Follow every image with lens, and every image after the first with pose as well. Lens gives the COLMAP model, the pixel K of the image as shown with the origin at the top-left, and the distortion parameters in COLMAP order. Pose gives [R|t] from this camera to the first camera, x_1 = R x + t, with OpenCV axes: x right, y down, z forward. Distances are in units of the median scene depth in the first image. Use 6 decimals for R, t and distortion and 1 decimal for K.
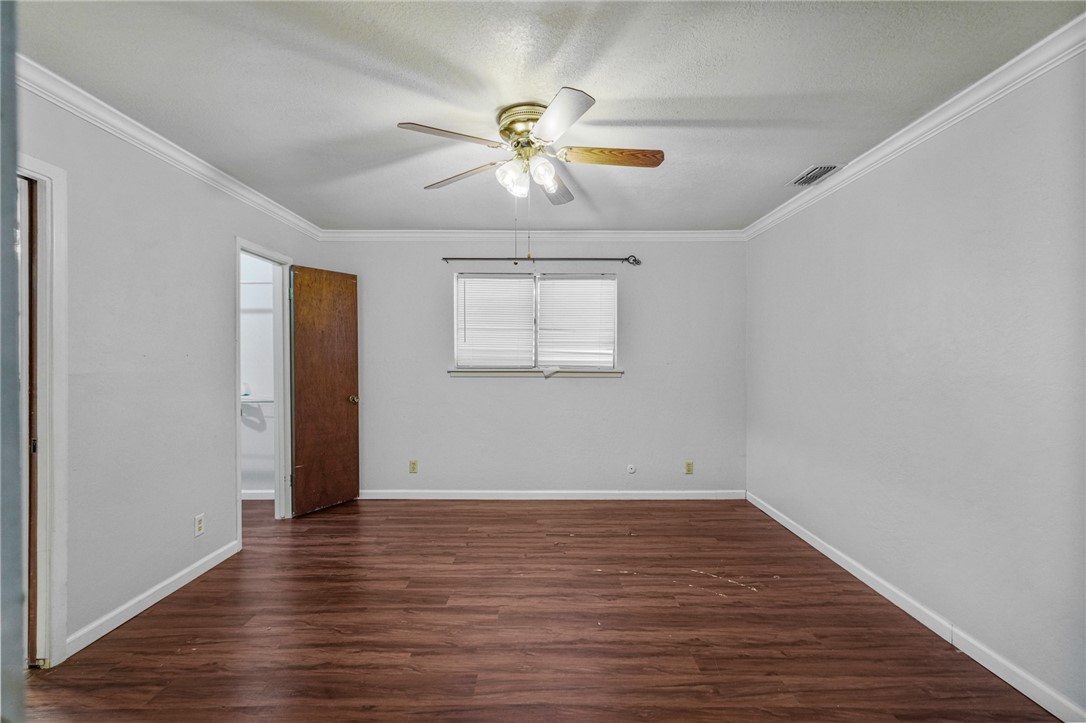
lens RADIAL K [[500.0, 0, 543.0], [0, 500.0, 359.3], [0, 0, 1]] dist [0.002293, 0.000180]
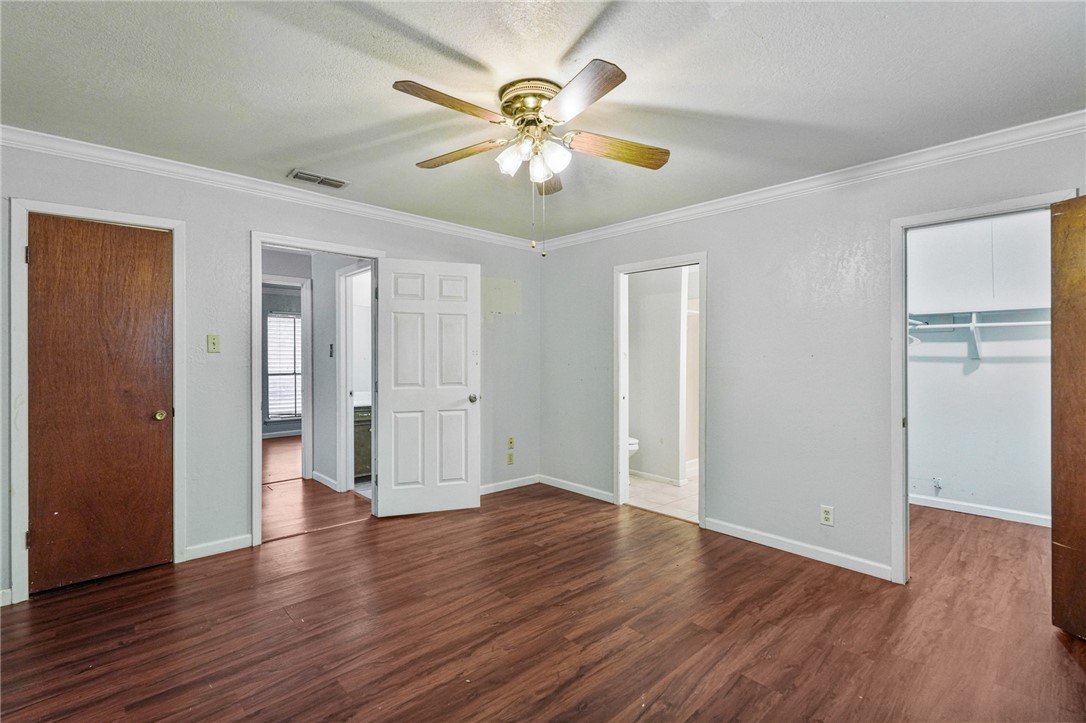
lens RADIAL K [[500.0, 0, 541.2], [0, 500.0, 362.6], [0, 0, 1]] dist [0.002293, 0.000180]
pose [[-0.738994, 0.002904, -0.673706, 0.600886], [-0.006965, 0.999904, 0.011949, 0.001956], [0.673676, 0.013523, -0.738903, 1.762443]]
